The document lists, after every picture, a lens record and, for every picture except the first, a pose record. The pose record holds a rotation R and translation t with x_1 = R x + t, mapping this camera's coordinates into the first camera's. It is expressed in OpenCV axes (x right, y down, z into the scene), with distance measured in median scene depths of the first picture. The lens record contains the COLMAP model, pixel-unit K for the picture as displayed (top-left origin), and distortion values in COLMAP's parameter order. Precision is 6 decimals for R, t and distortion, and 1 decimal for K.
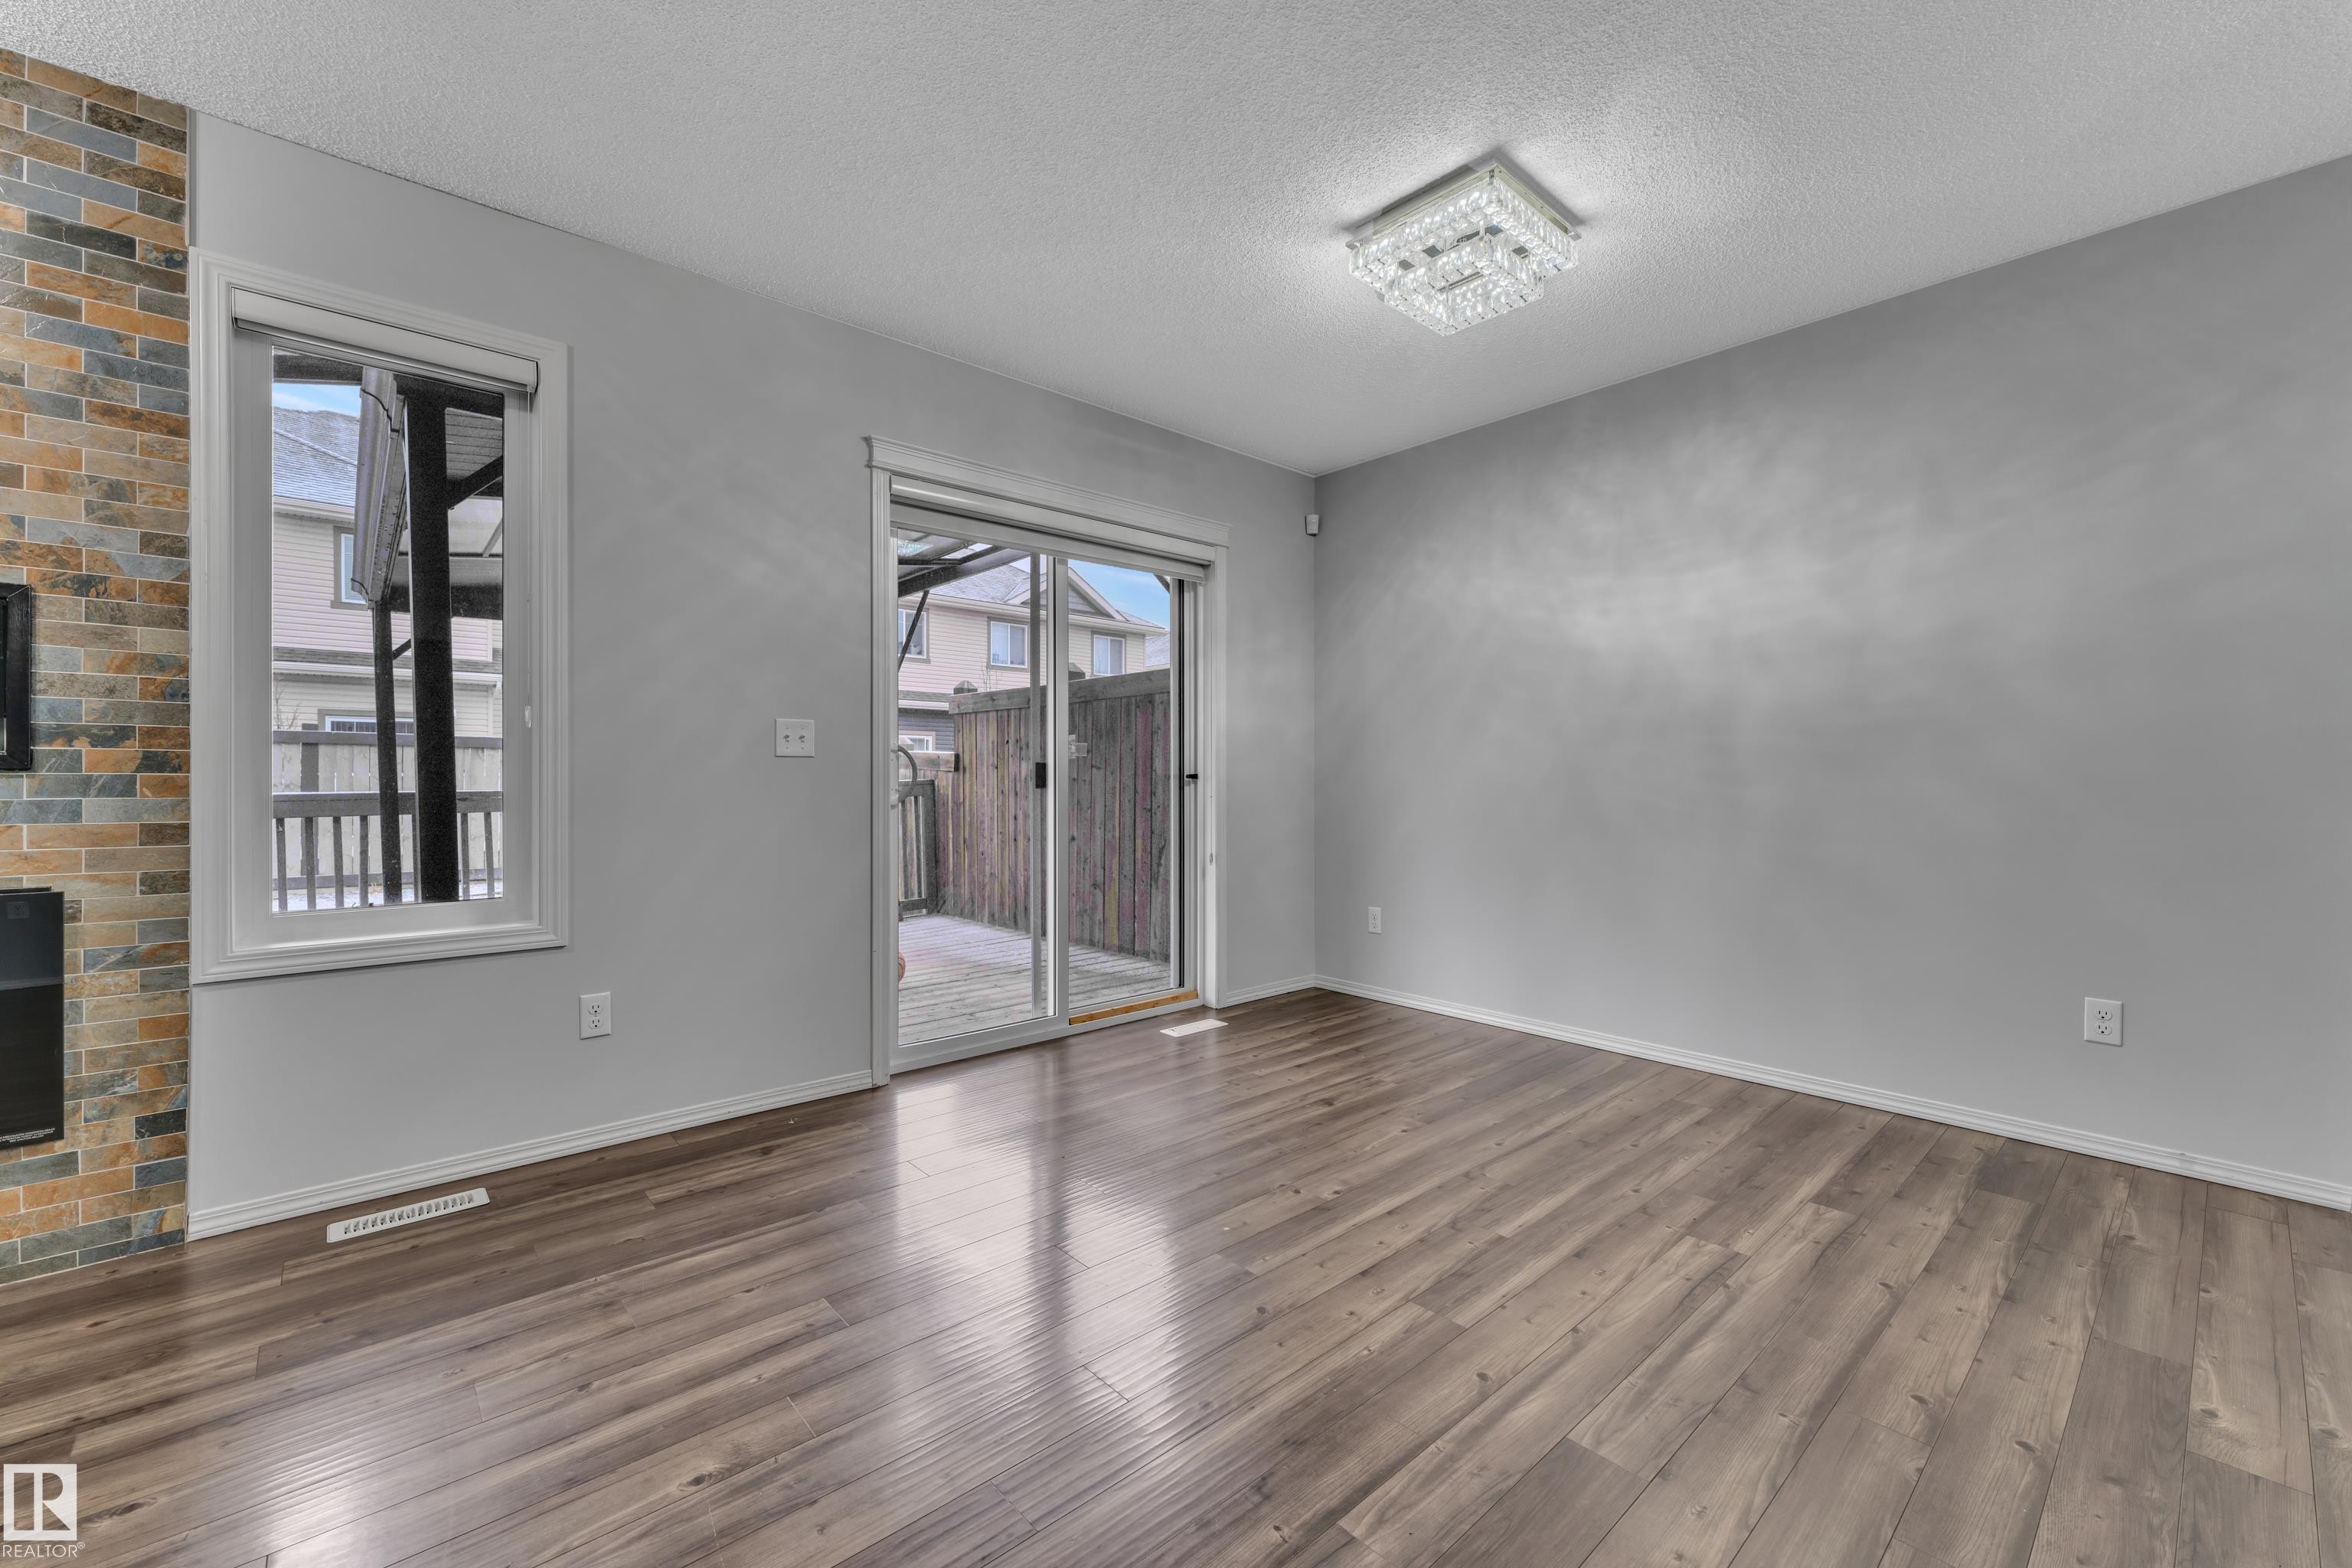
lens RADIAL K [[949.2, 0, 1177.7], [0, 949.2, 775.5], [0, 0, 1]] dist [-0.000893, 0.000974]
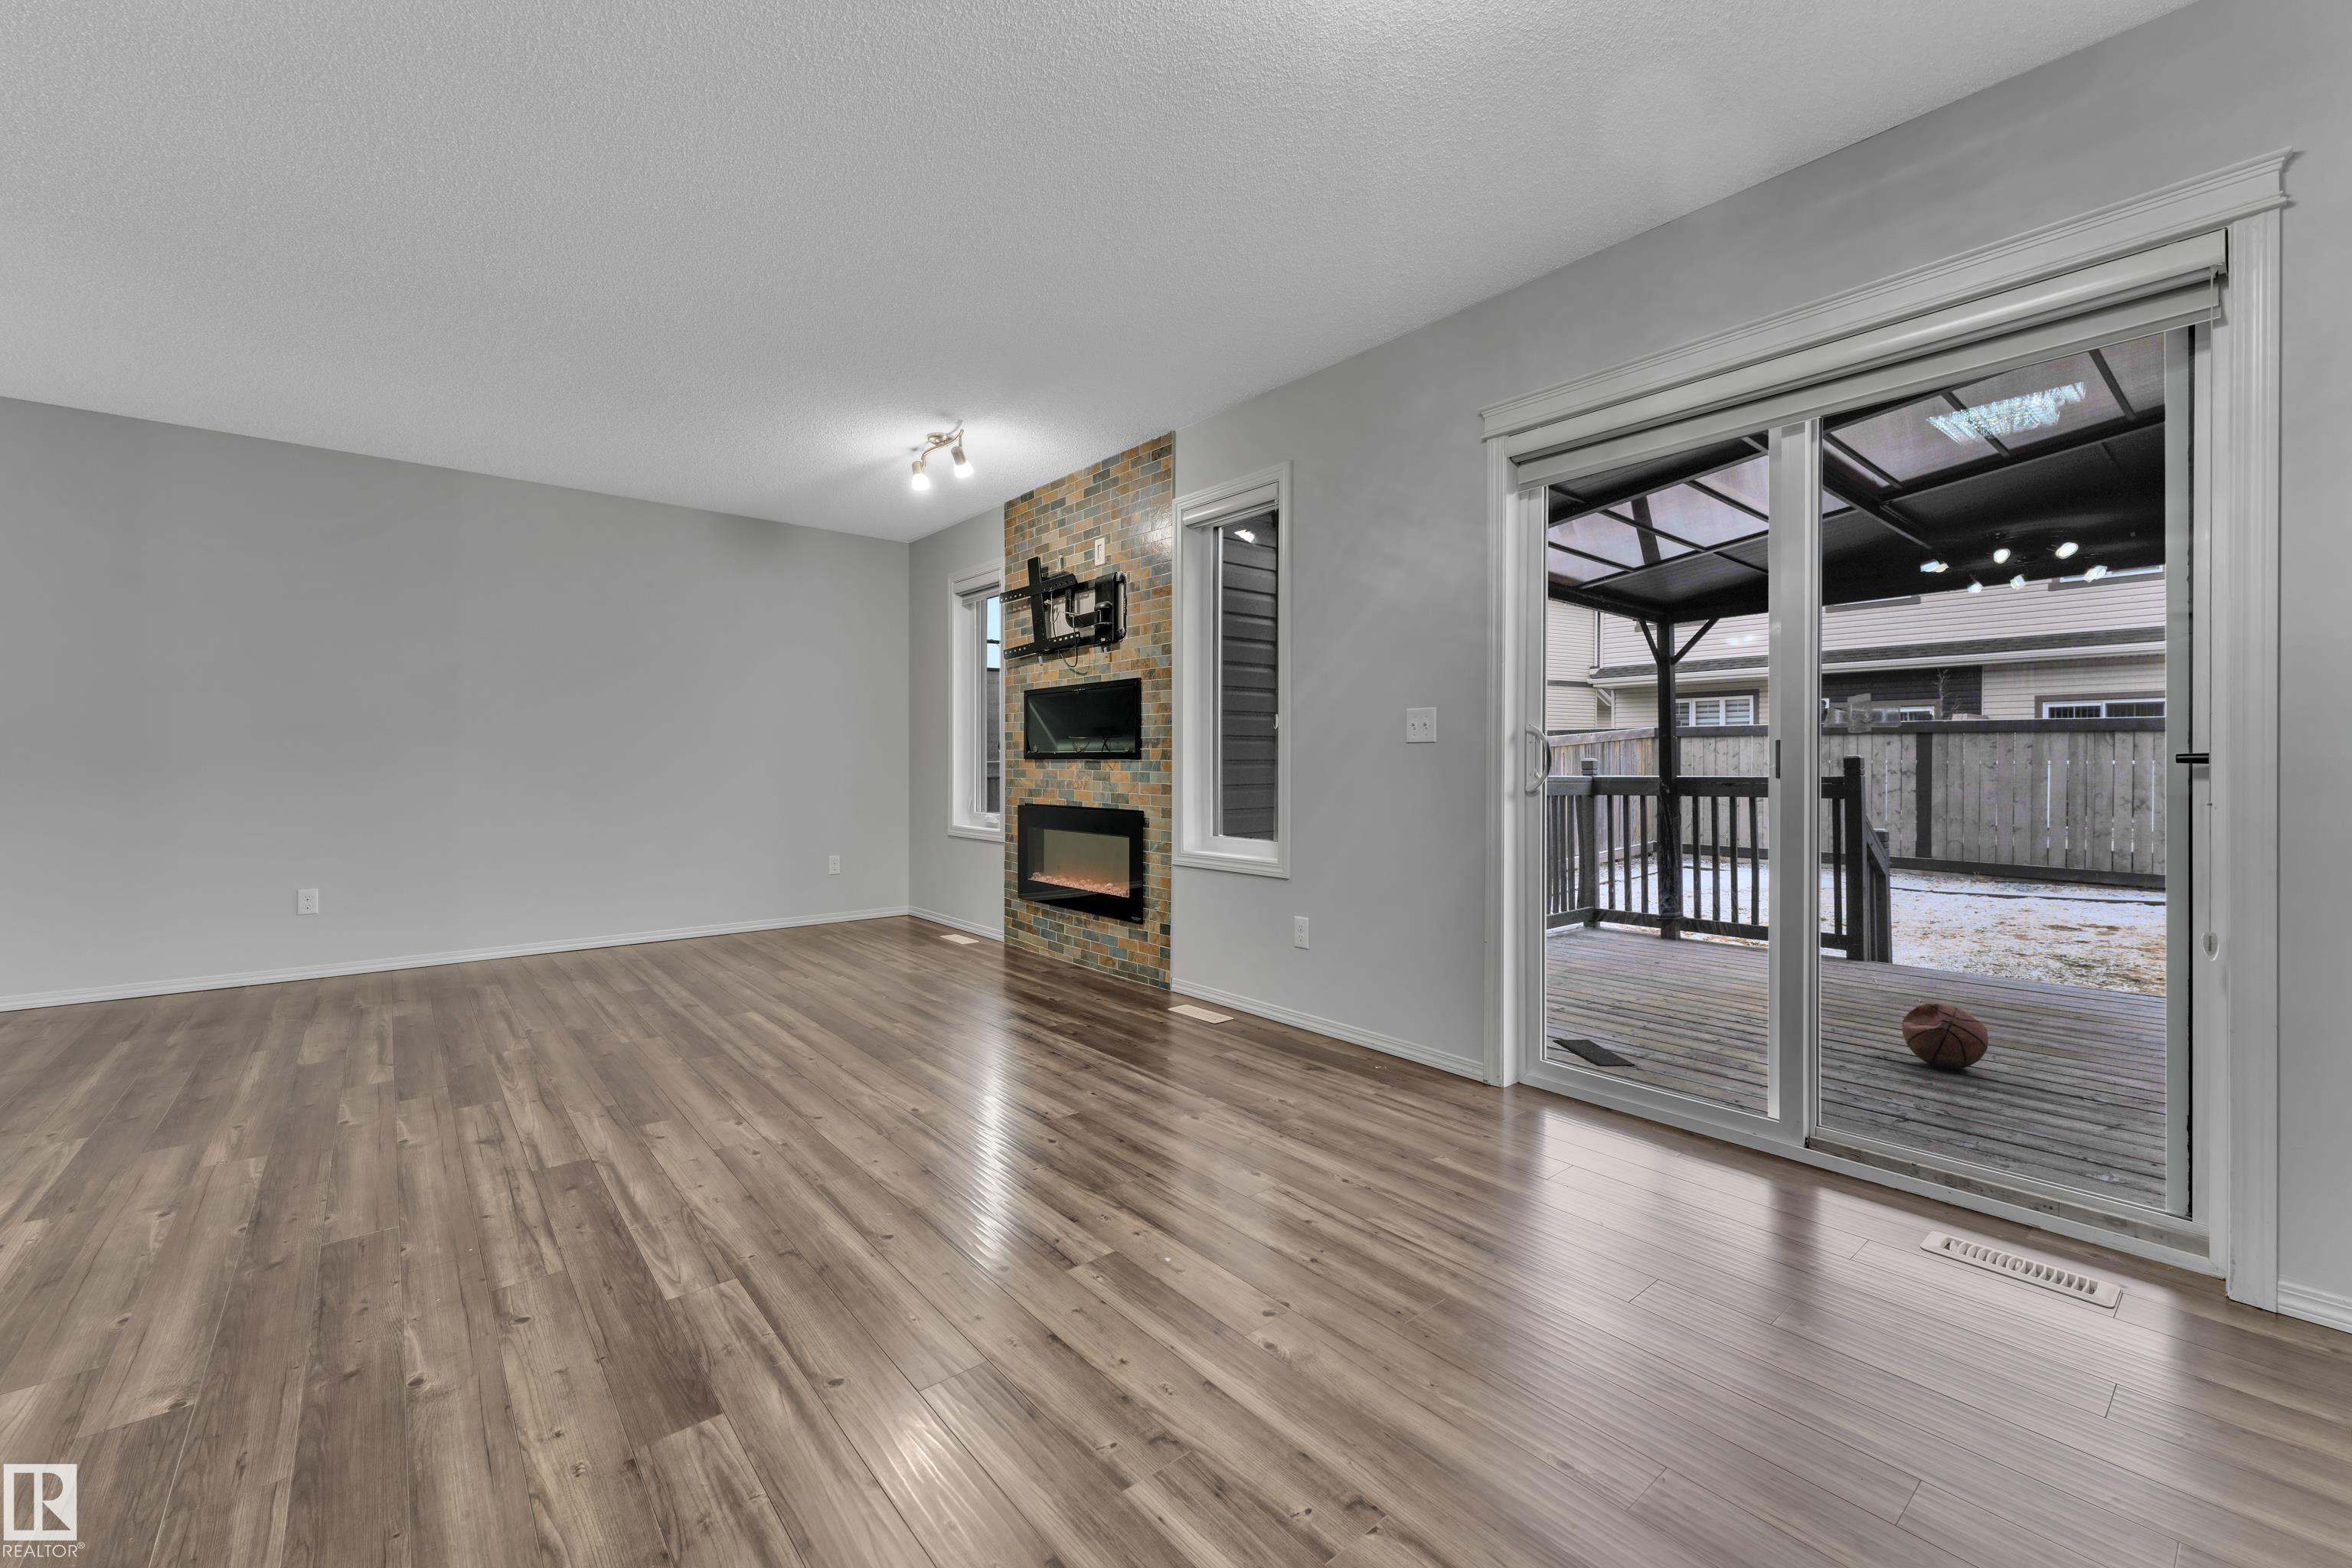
lens RADIAL K [[949.2, 0, 1163.3], [0, 949.2, 770.2], [0, 0, 1]] dist [-0.000893, 0.000974]
pose [[-0.039060, 0.006860, -0.999213, 0.988152], [-0.000051, 0.999976, 0.006867, 0.005054], [0.999237, 0.000320, -0.039059, 1.067958]]
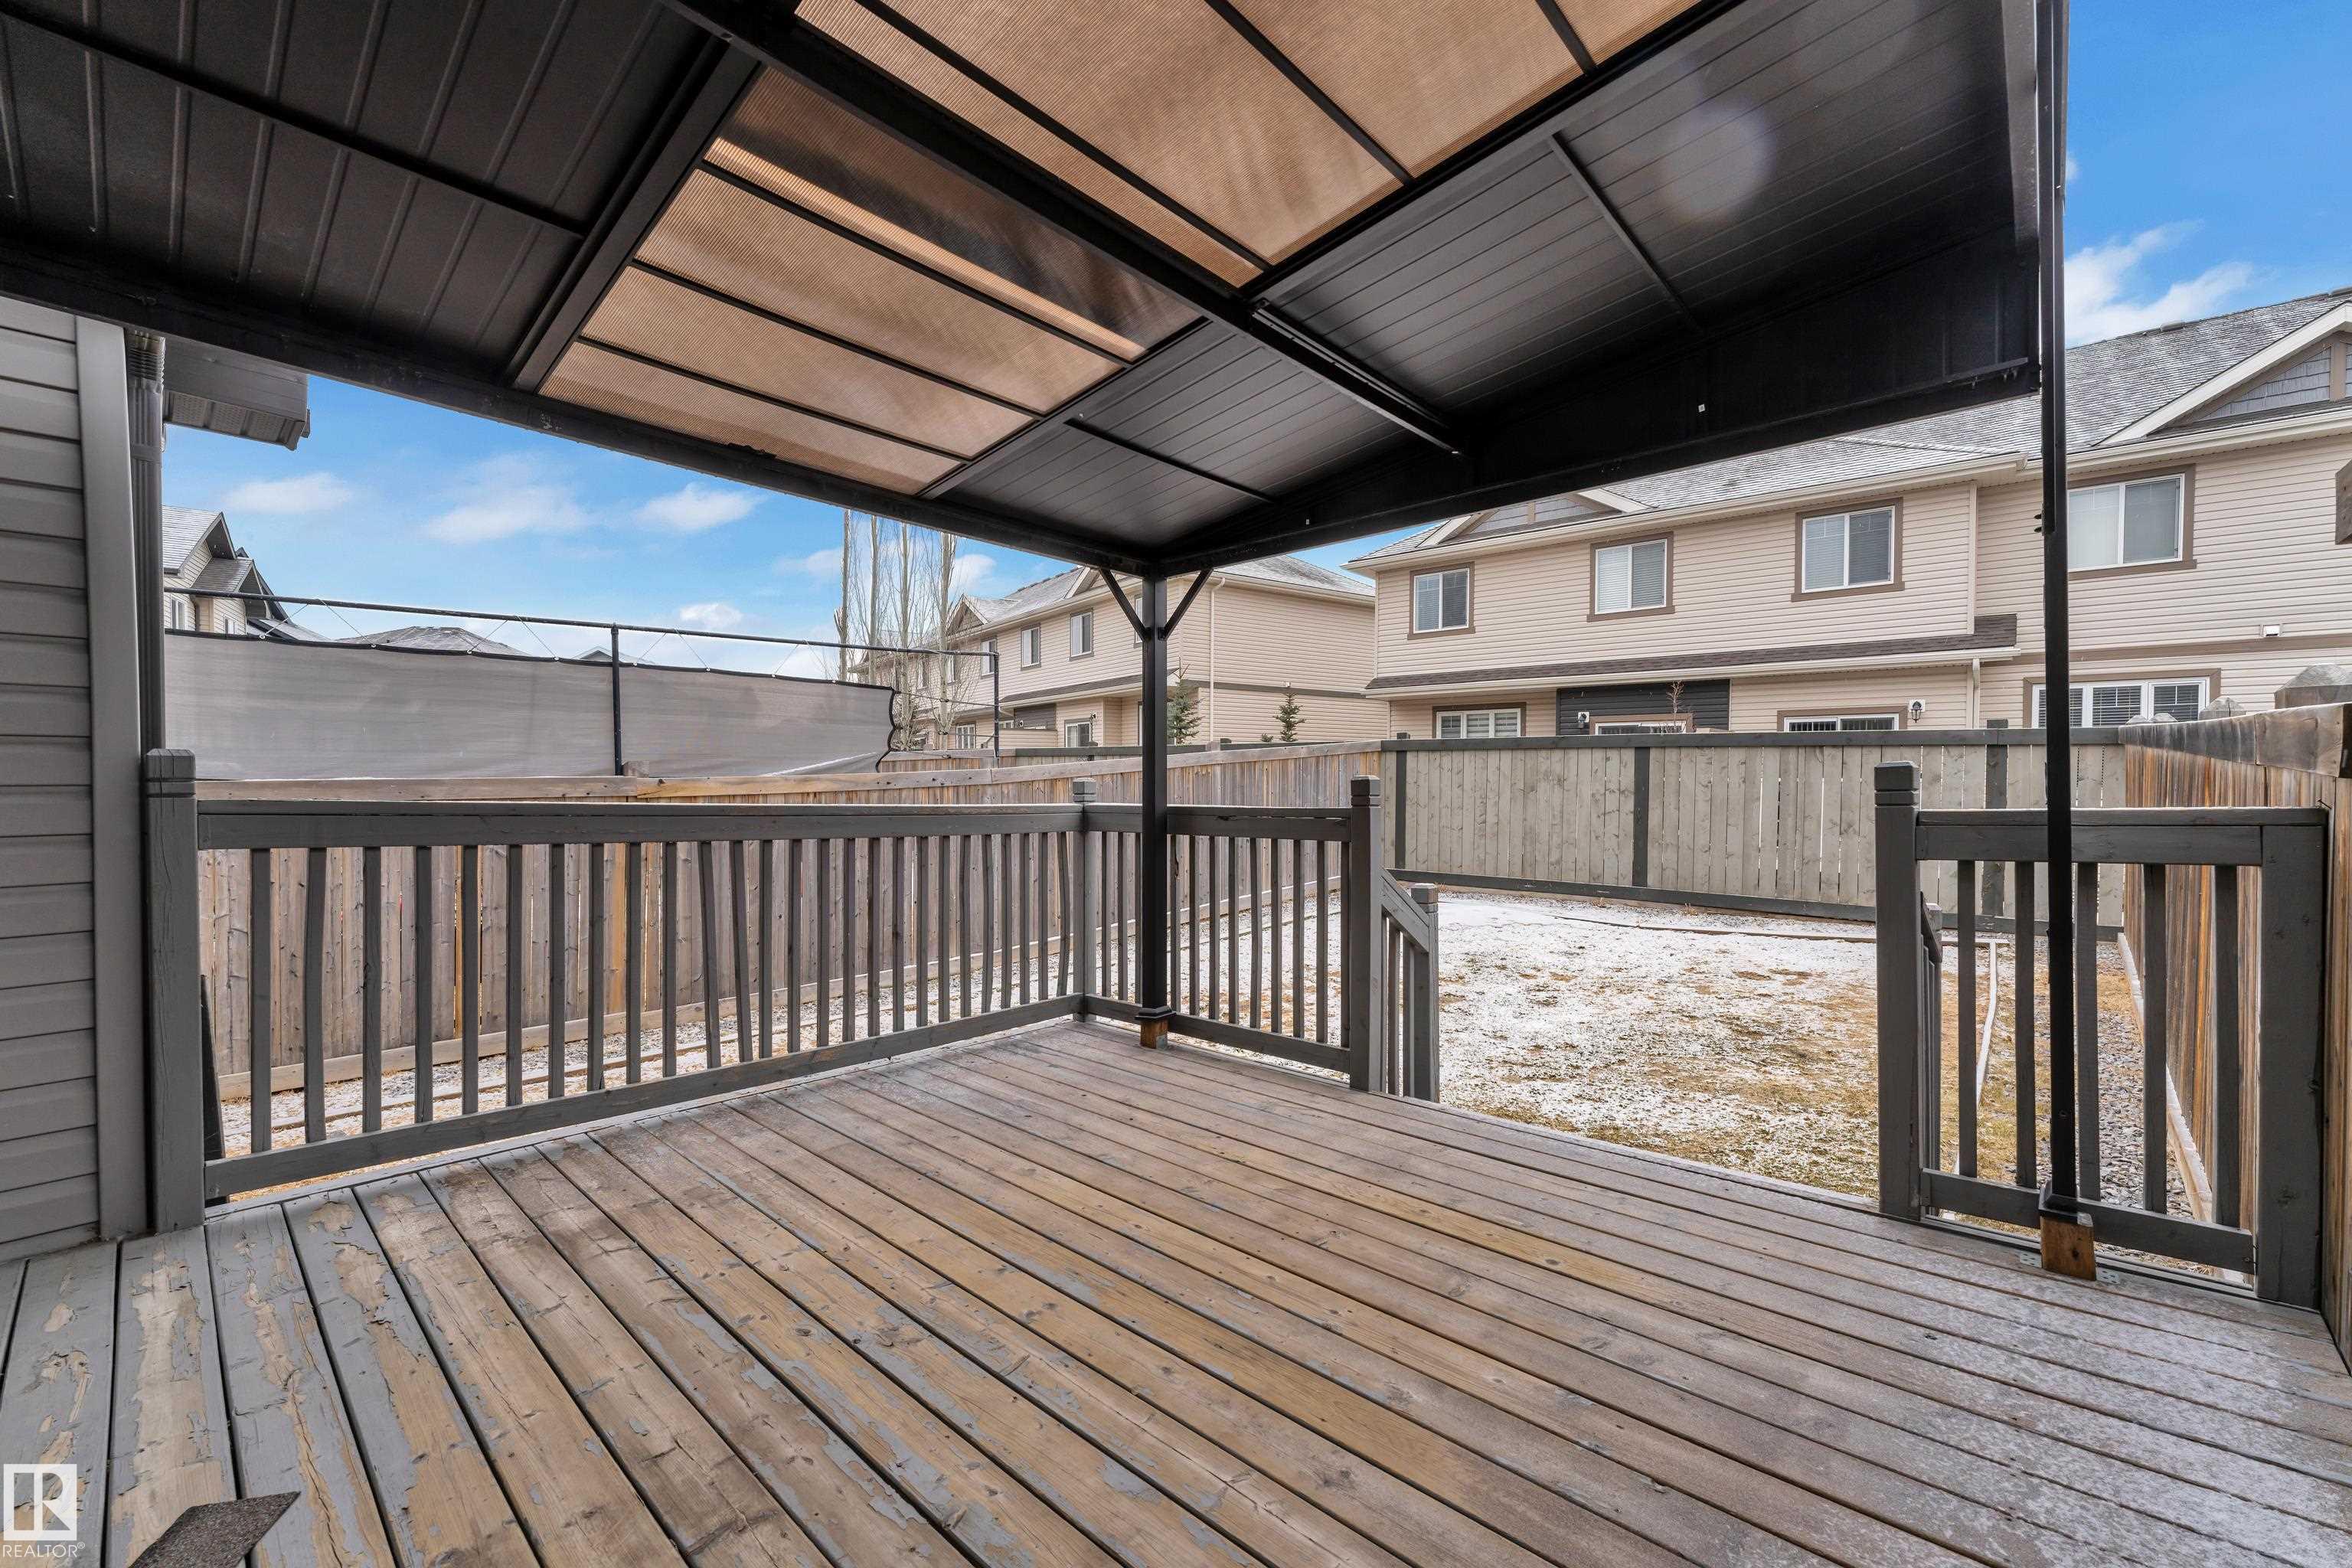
lens RADIAL K [[965.9, 0, 1174.9], [0, 965.9, 797.6], [0, 0, 1]] dist [0.002234, -0.000102]
pose [[0.110790, 0.020041, -0.993642, -0.057887], [0.000000, 0.999797, 0.020166, -0.014144], [0.993844, -0.002234, 0.110767, 2.398386]]
